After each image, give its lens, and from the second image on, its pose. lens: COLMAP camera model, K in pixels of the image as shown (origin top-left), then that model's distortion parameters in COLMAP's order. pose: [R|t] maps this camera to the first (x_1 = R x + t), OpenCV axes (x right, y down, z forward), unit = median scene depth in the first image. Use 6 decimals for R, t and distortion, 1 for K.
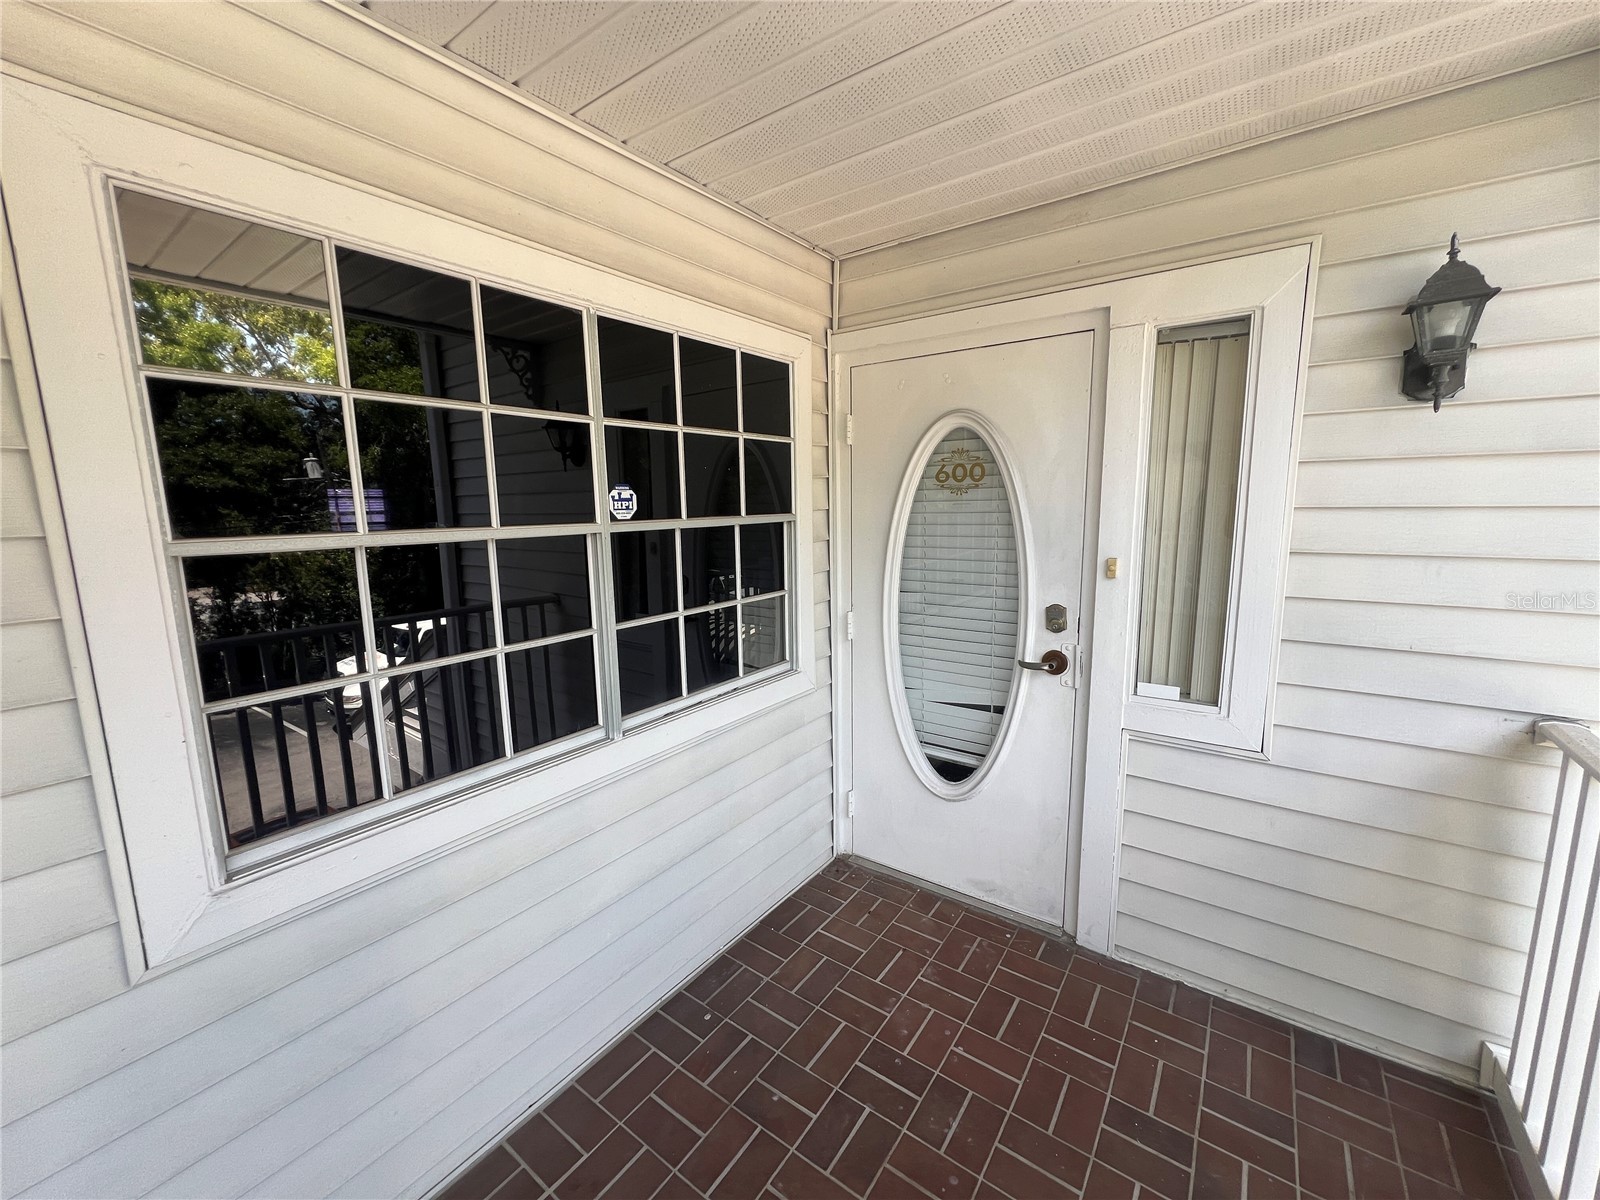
lens RADIAL K [[636.9, 0, 807.0], [0, 636.9, 602.7], [0, 0, 1]] dist [-0.001695, 0.000632]
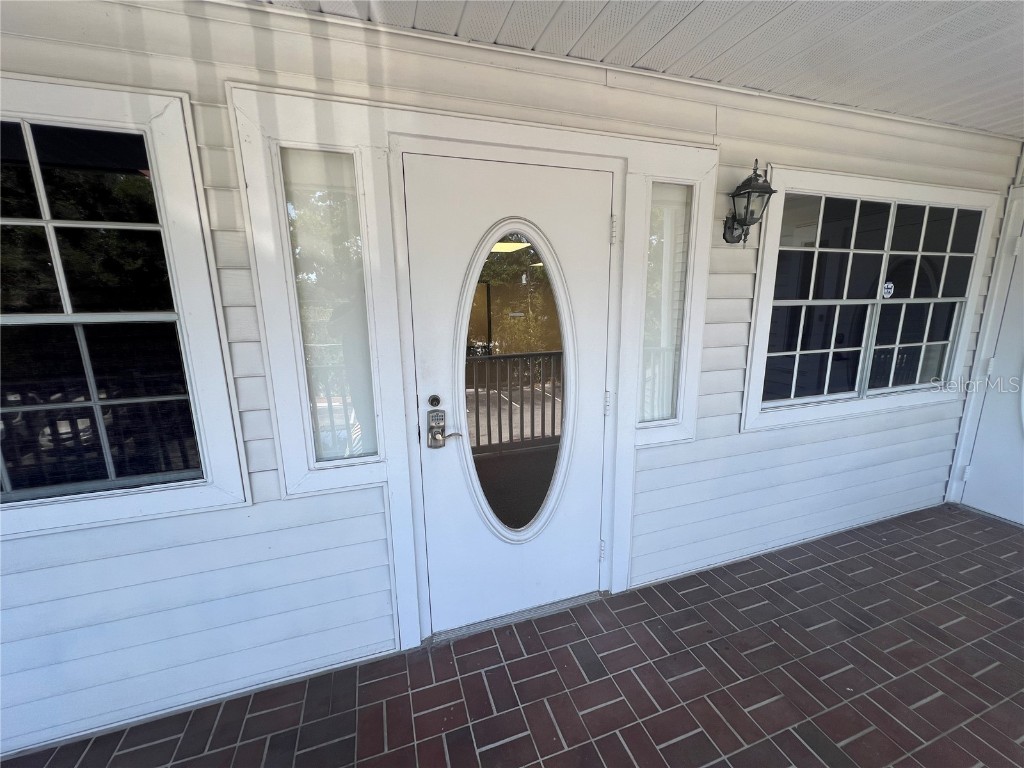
lens RADIAL K [[407.6, 0, 508.1], [0, 407.6, 382.6], [0, 0, 1]] dist [-0.001695, 0.000632]
pose [[0.811538, 0.124520, -0.570877, -0.469160], [-0.094641, 0.992140, 0.081867, 0.151181], [0.576583, -0.012409, 0.816944, -0.811870]]
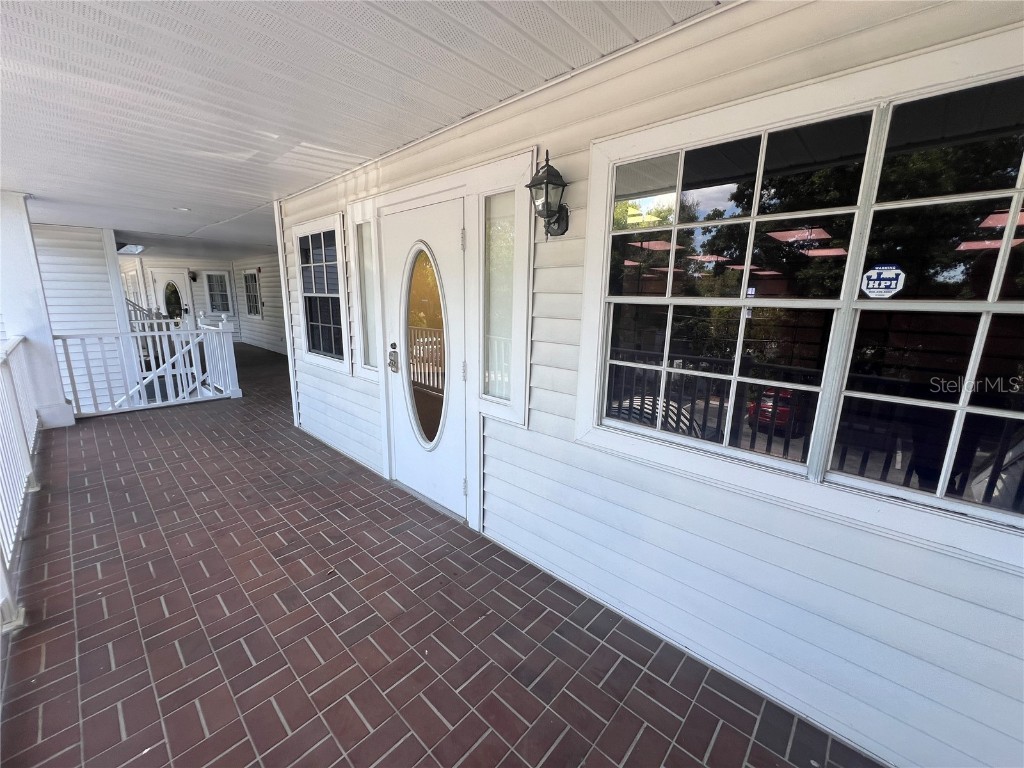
lens RADIAL K [[407.6, 0, 505.0], [0, 407.6, 375.3], [0, 0, 1]] dist [-0.001695, 0.000632]
pose [[-0.128303, 0.214485, -0.968264, 0.448537], [-0.159164, 0.959224, 0.233573, -0.060871], [0.978880, 0.184081, -0.088933, 0.434066]]
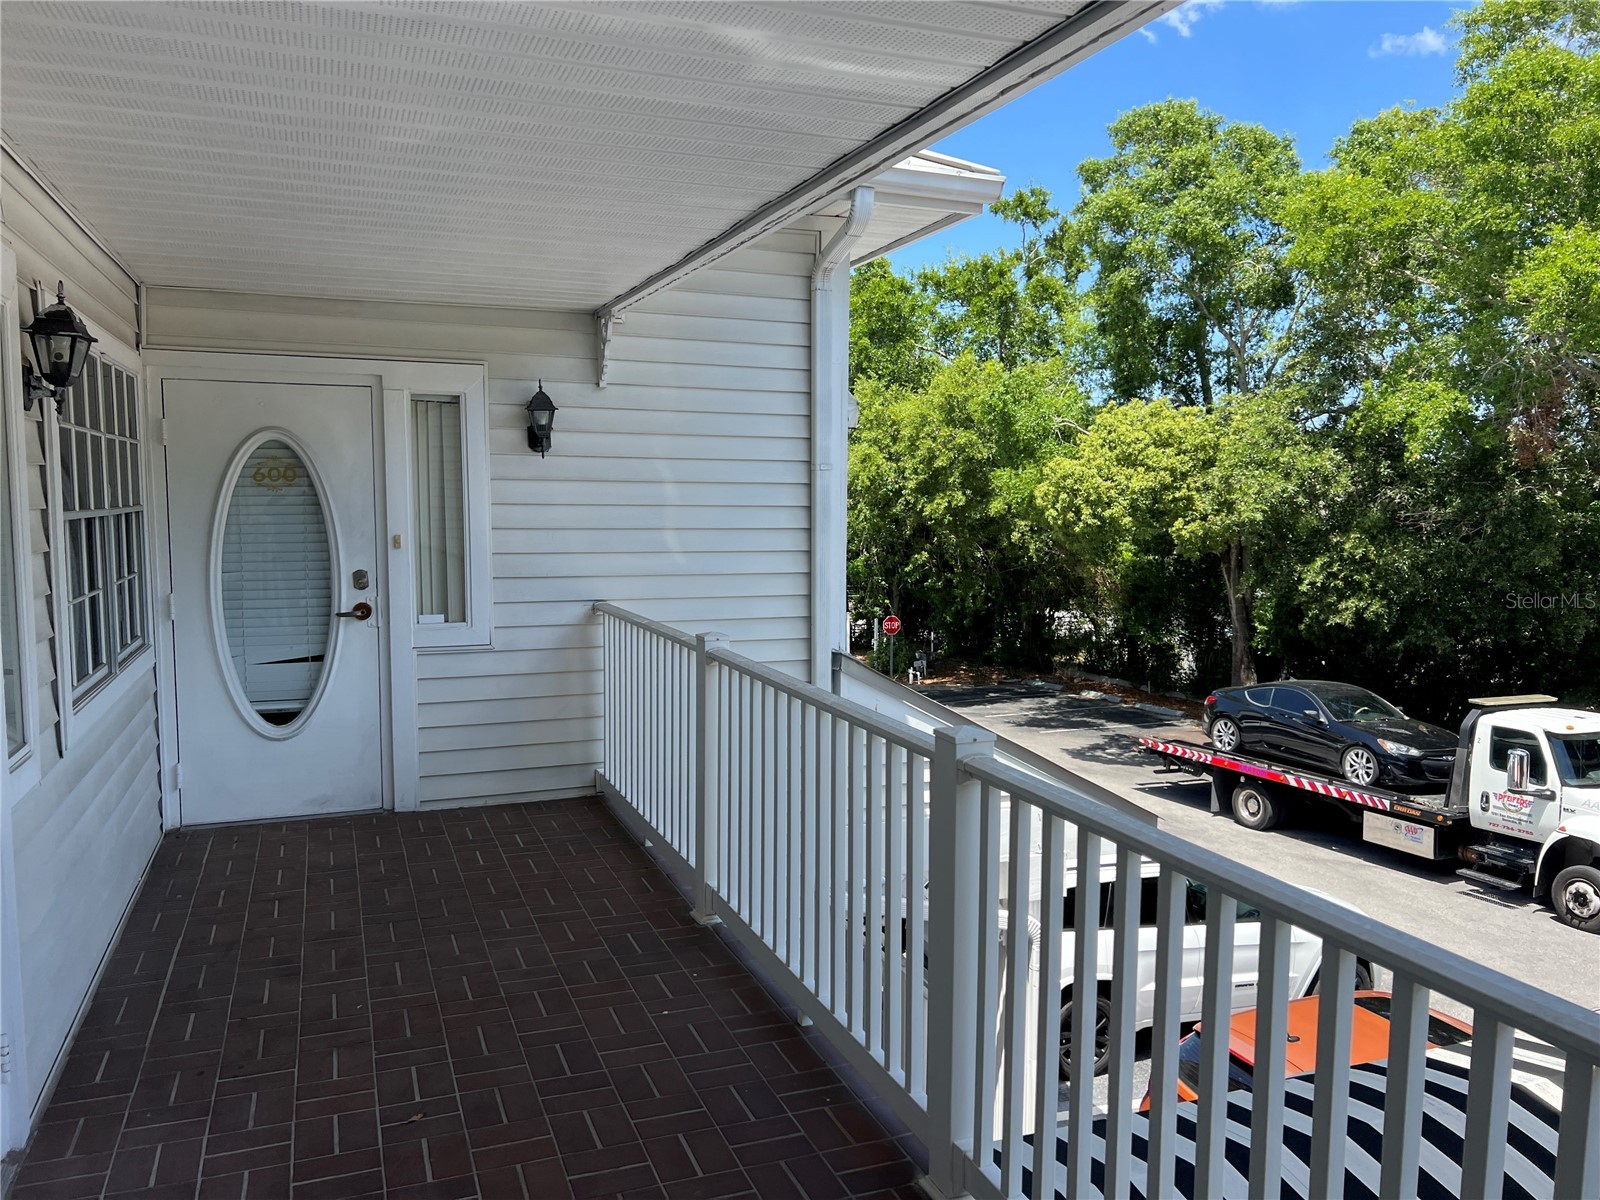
lens RADIAL K [[1238.0, 0, 801.0], [0, 1238.0, 597.8], [0, 0, 1]] dist [-0.000255, 0.001093]
pose [[0.545375, -0.052374, 0.836554, -1.548569], [0.117274, 0.992997, -0.014286, 0.245770], [-0.829947, 0.105897, 0.547698, -1.475722]]
